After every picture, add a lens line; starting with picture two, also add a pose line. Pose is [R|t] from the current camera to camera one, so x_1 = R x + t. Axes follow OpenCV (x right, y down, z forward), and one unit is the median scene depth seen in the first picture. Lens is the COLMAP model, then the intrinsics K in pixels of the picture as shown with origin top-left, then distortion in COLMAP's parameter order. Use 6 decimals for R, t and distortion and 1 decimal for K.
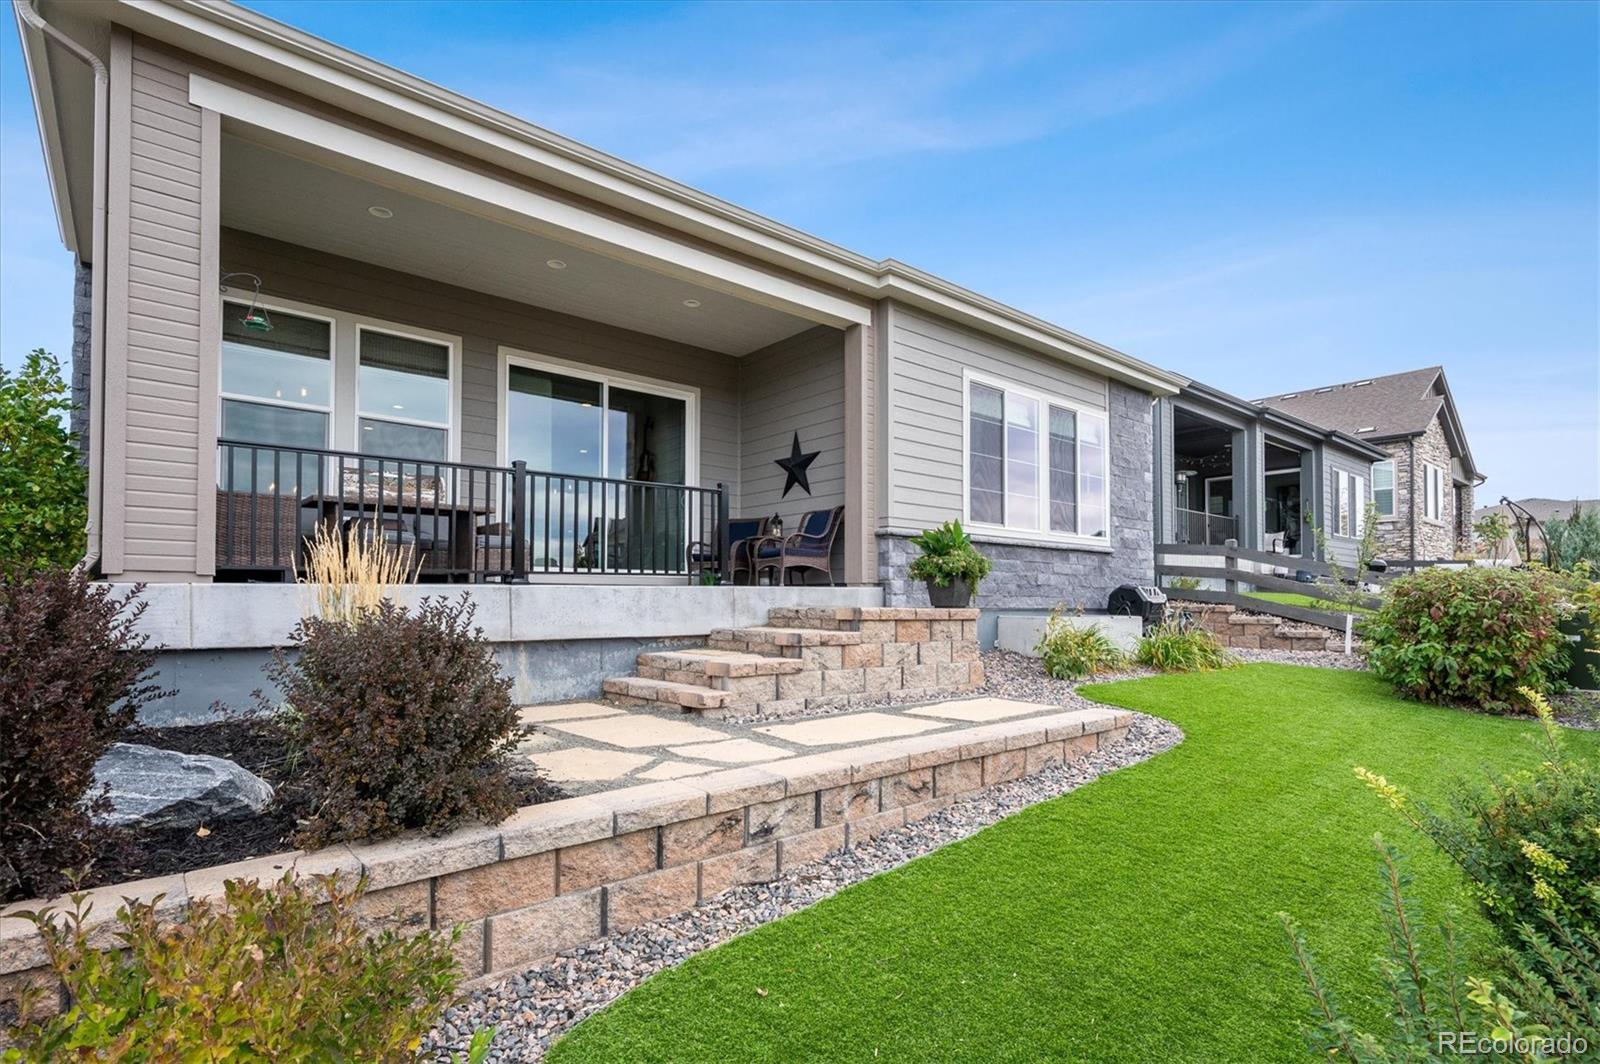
lens RADIAL K [[784.5, 0, 783.4], [0, 784.5, 590.2], [0, 0, 1]] dist [-0.000056, 0.000033]
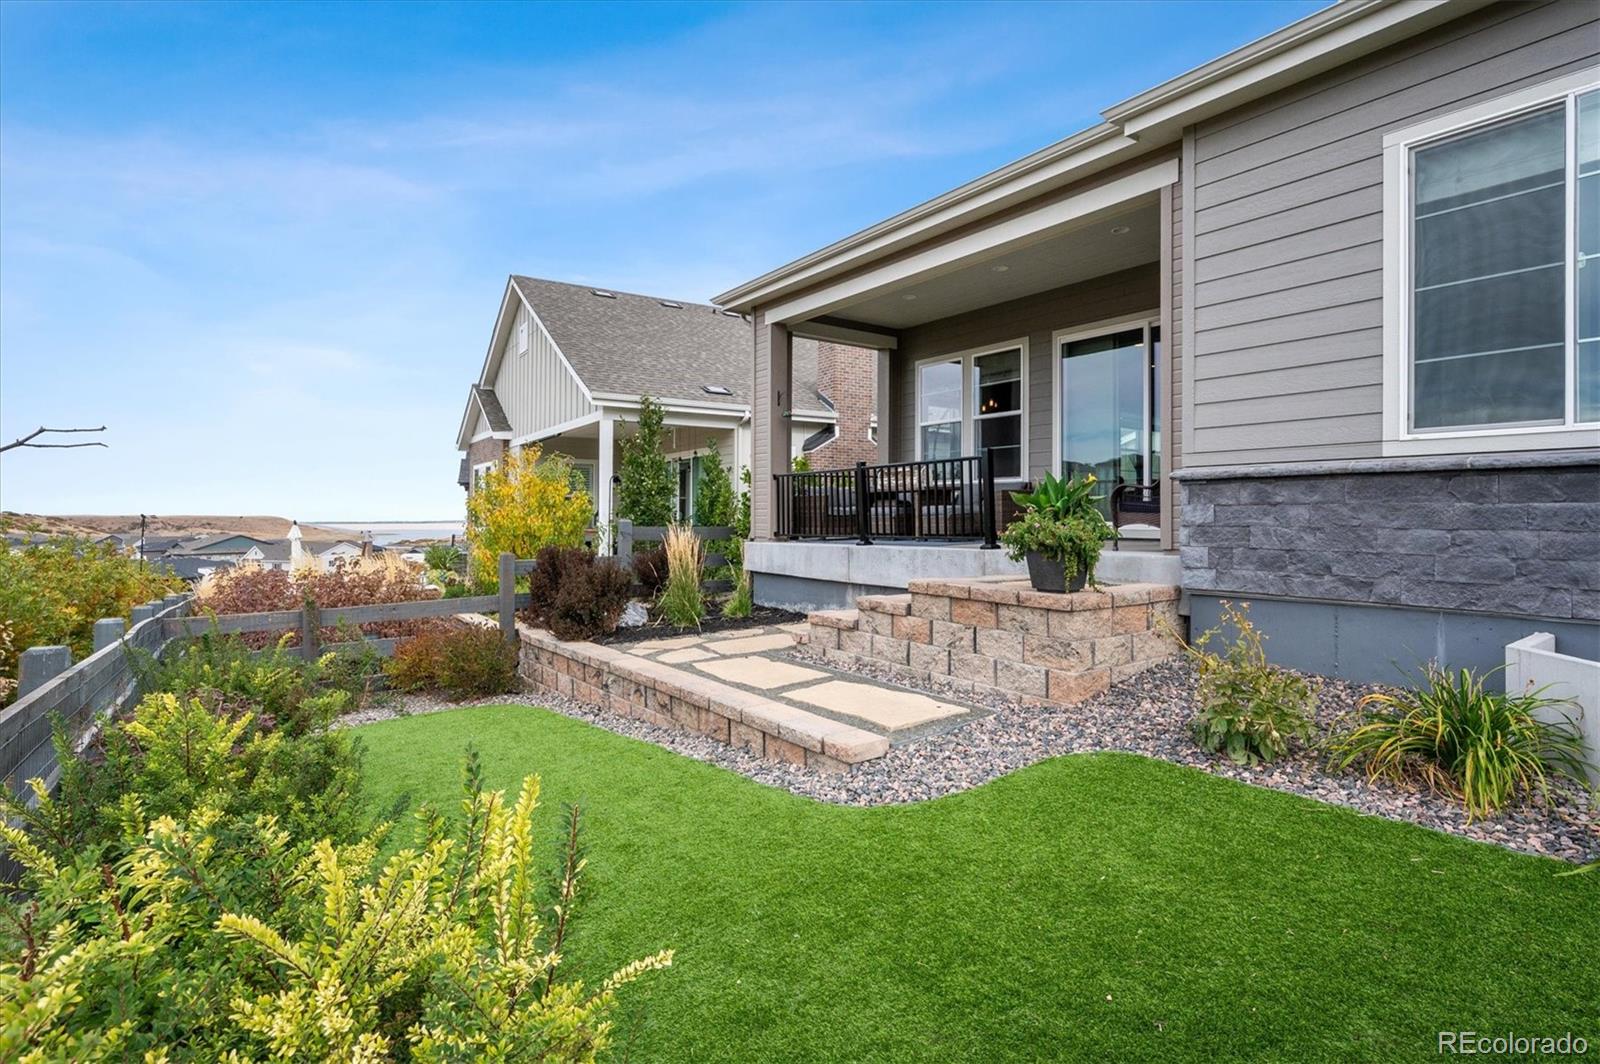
lens RADIAL K [[784.5, 0, 798.5], [0, 784.5, 525.6], [0, 0, 1]] dist [-0.000056, 0.000033]
pose [[-0.053872, 0.008143, -0.998515, 1.022145], [0.018318, 0.999807, 0.007165, -0.051936], [0.998380, -0.017905, -0.054010, 0.858637]]
